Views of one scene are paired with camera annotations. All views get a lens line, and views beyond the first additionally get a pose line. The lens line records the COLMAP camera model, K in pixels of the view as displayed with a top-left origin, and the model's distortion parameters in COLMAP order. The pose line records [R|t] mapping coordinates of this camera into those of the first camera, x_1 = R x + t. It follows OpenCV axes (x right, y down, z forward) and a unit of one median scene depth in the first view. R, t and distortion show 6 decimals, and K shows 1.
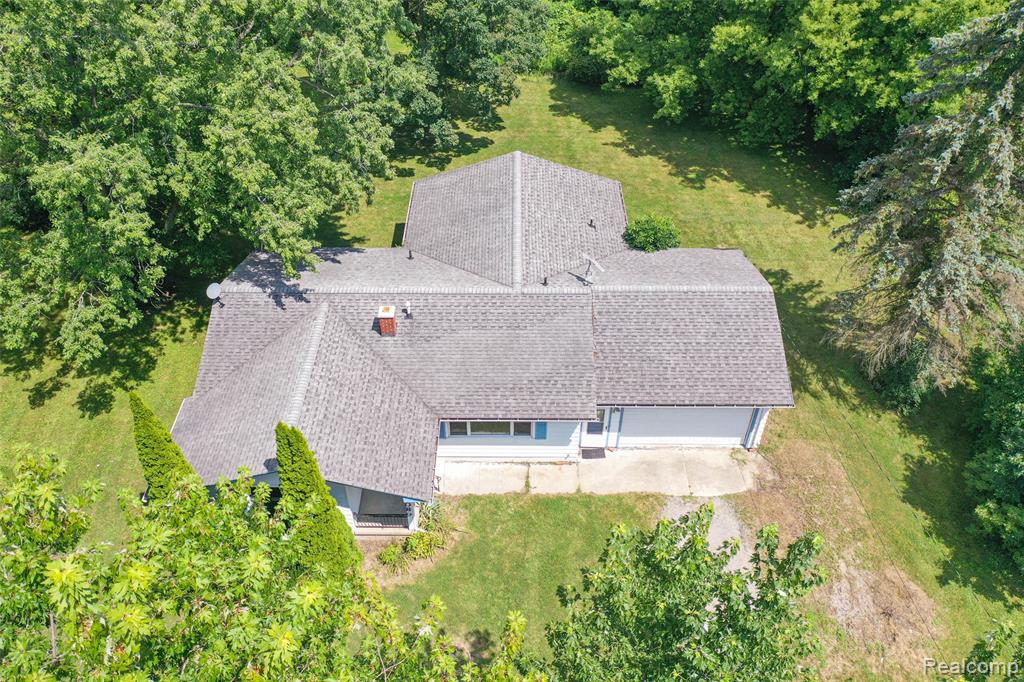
lens RADIAL K [[805.6, 0, 509.9], [0, 805.6, 341.5], [0, 0, 1]] dist [0.014748, -0.001624]
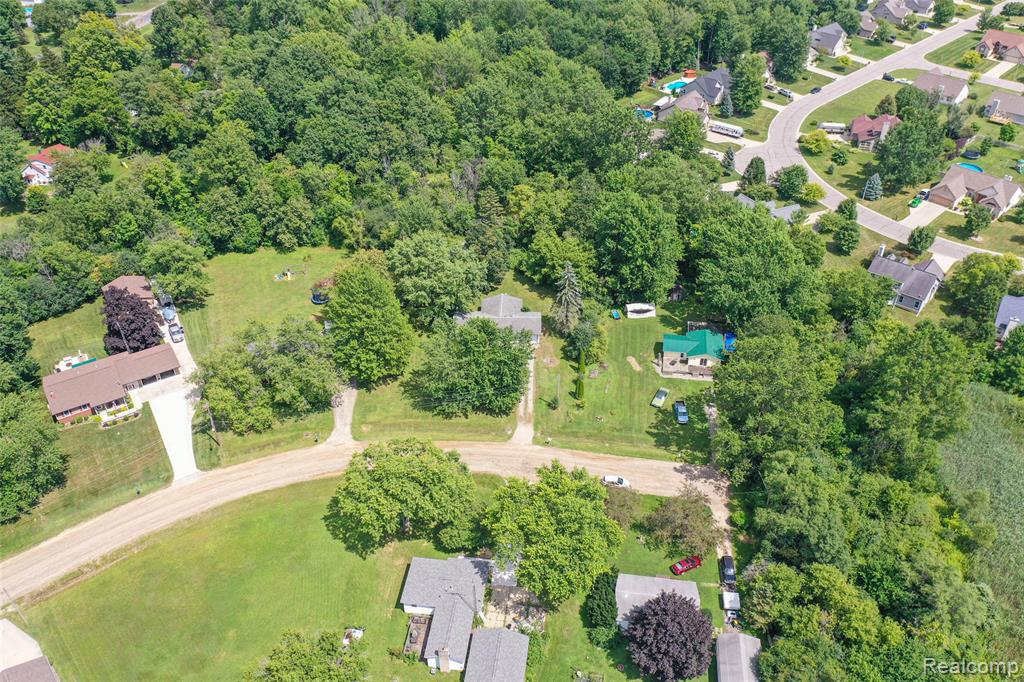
lens RADIAL K [[805.6, 0, 511.8], [0, 805.6, 341.1], [0, 0, 1]] dist [0.014748, -0.001624]
pose [[0.999716, 0.007870, -0.022505, 0.163949], [-0.010107, 0.994828, -0.101069, 0.516471], [0.021594, 0.101267, 0.994625, -3.587770]]
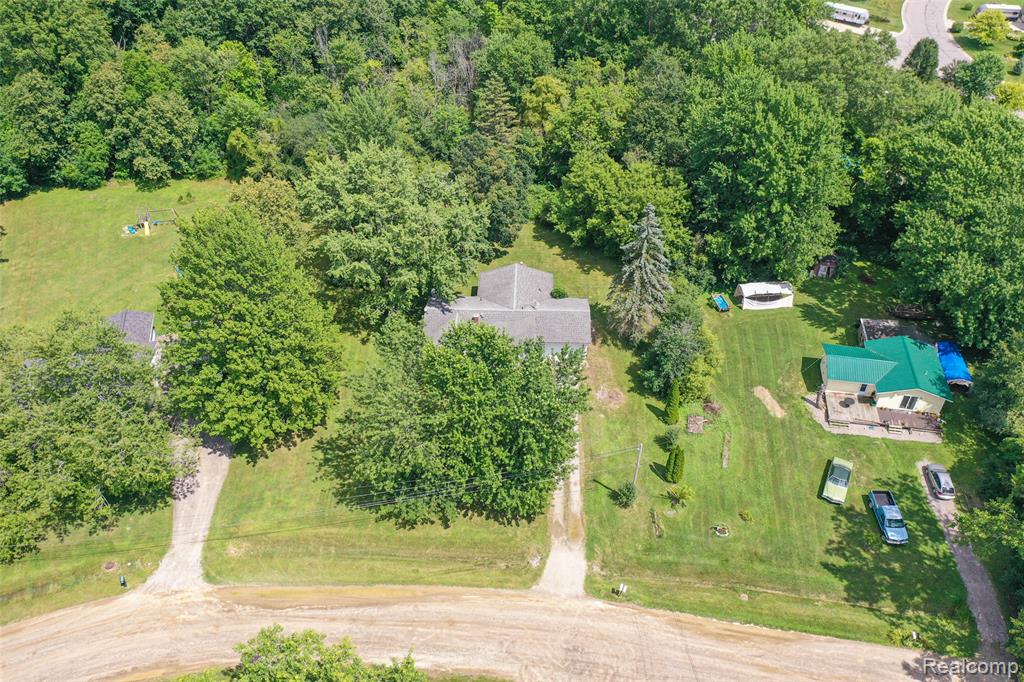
lens RADIAL K [[805.6, 0, 513.3], [0, 805.6, 341.8], [0, 0, 1]] dist [0.014748, -0.001624]
pose [[0.999701, 0.015367, -0.019021, 0.049412], [-0.016158, 0.998981, -0.042151, 0.143201], [0.018354, 0.042446, 0.998930, -1.607386]]
